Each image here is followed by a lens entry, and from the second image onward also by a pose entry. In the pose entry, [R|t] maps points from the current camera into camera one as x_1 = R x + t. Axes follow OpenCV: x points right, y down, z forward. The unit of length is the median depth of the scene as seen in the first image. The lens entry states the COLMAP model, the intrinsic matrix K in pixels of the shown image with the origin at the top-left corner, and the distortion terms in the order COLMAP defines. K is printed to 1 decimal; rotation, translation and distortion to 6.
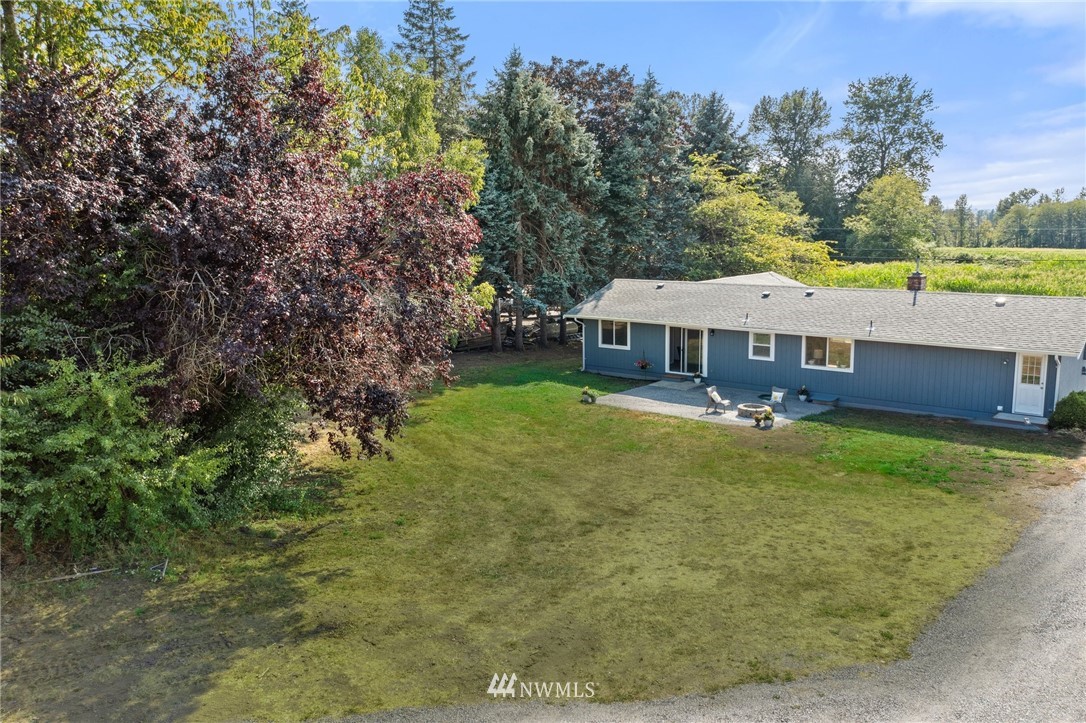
lens RADIAL K [[890.6, 0, 543.0], [0, 890.6, 361.5], [0, 0, 1]] dist [-0.001761, -0.003869]
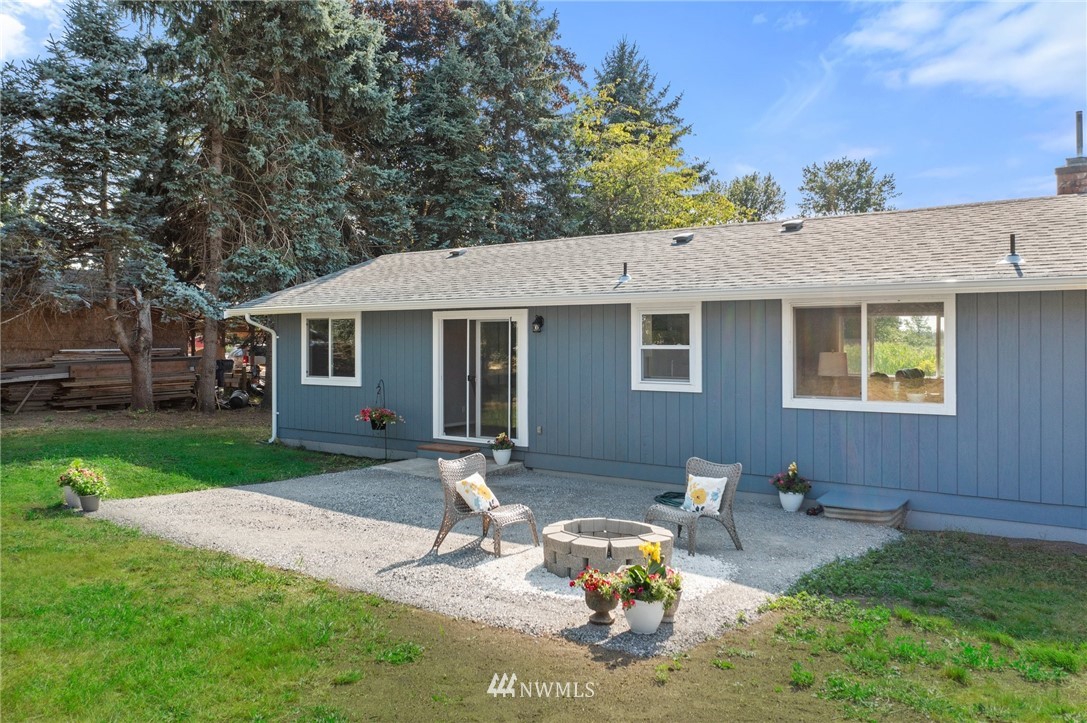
lens RADIAL K [[875.8, 0, 544.0], [0, 875.8, 340.2], [0, 0, 1]] dist [-0.018340, -0.006080]
pose [[0.999107, 0.011688, 0.040598, 0.175888], [-0.005087, 0.987260, -0.159033, 0.031491], [-0.041940, 0.158685, 0.986438, 0.635507]]
